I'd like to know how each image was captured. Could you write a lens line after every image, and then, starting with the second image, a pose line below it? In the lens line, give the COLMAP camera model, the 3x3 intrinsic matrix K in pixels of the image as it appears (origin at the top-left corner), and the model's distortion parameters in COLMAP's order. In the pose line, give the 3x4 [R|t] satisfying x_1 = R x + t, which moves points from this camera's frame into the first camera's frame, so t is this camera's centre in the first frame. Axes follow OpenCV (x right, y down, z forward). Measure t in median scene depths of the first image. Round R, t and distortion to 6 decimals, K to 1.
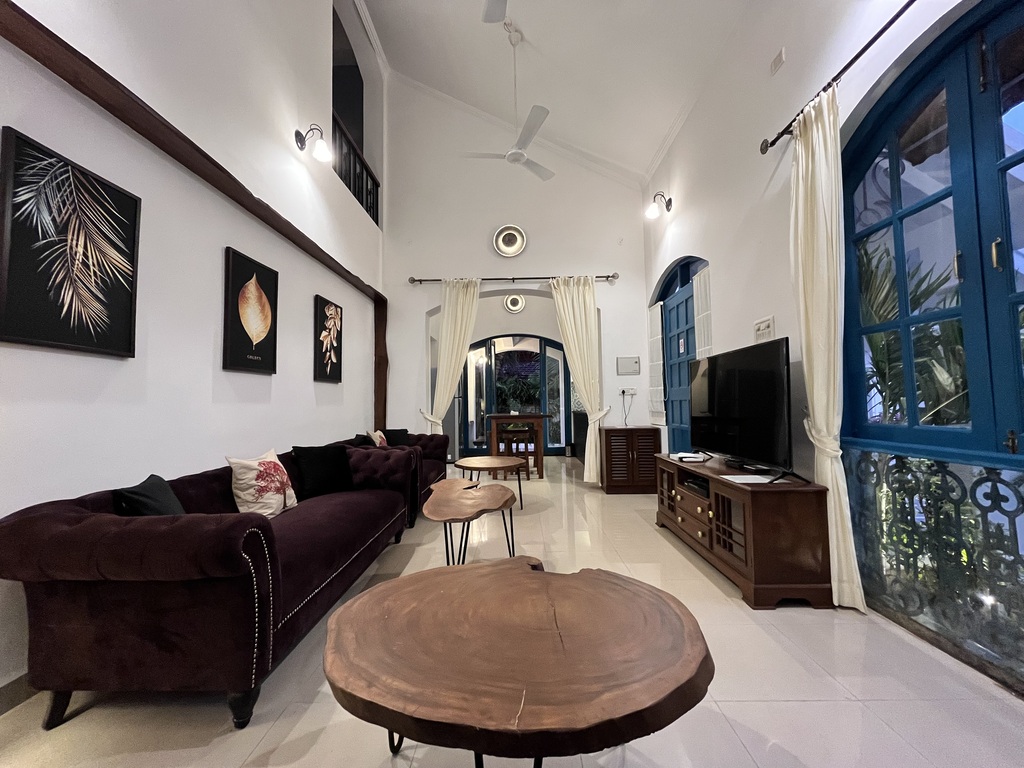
lens RADIAL K [[411.8, 0, 510.3], [0, 411.8, 382.2], [0, 0, 1]] dist [-0.008489, 0.000558]
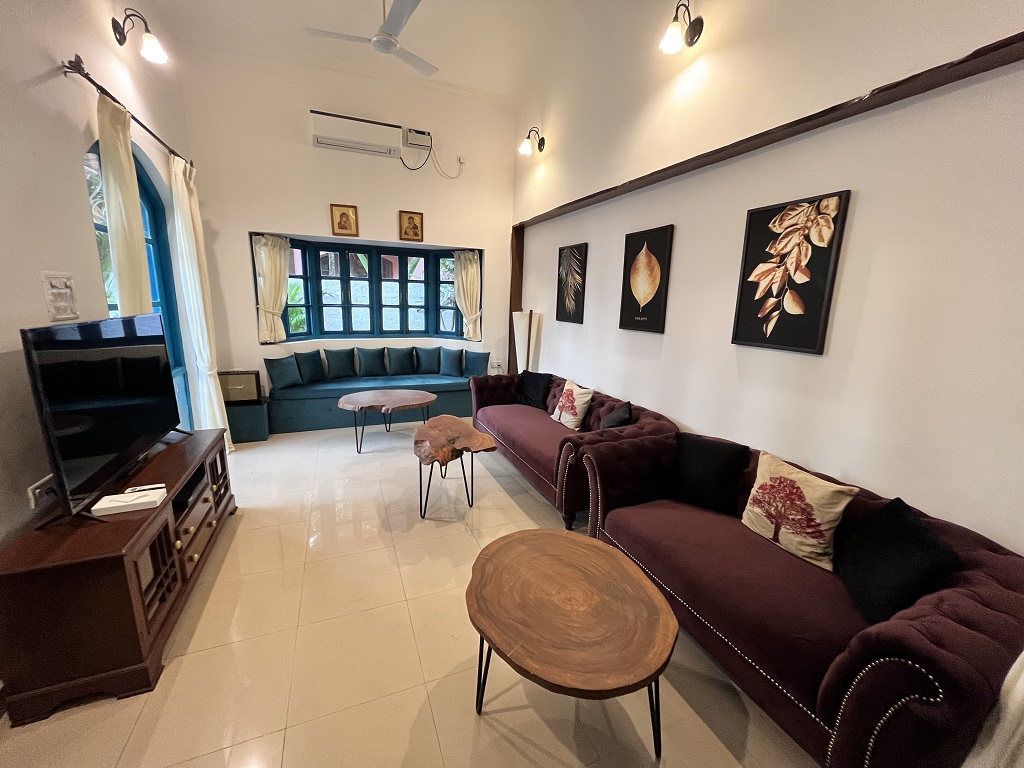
lens RADIAL K [[411.8, 0, 510.8], [0, 411.8, 387.0], [0, 0, 1]] dist [-0.008489, 0.000558]
pose [[-0.914051, 0.073317, -0.398917, 0.275305], [0.005810, 0.985793, 0.167866, -0.095940], [0.405557, 0.151120, -0.901491, 2.770924]]
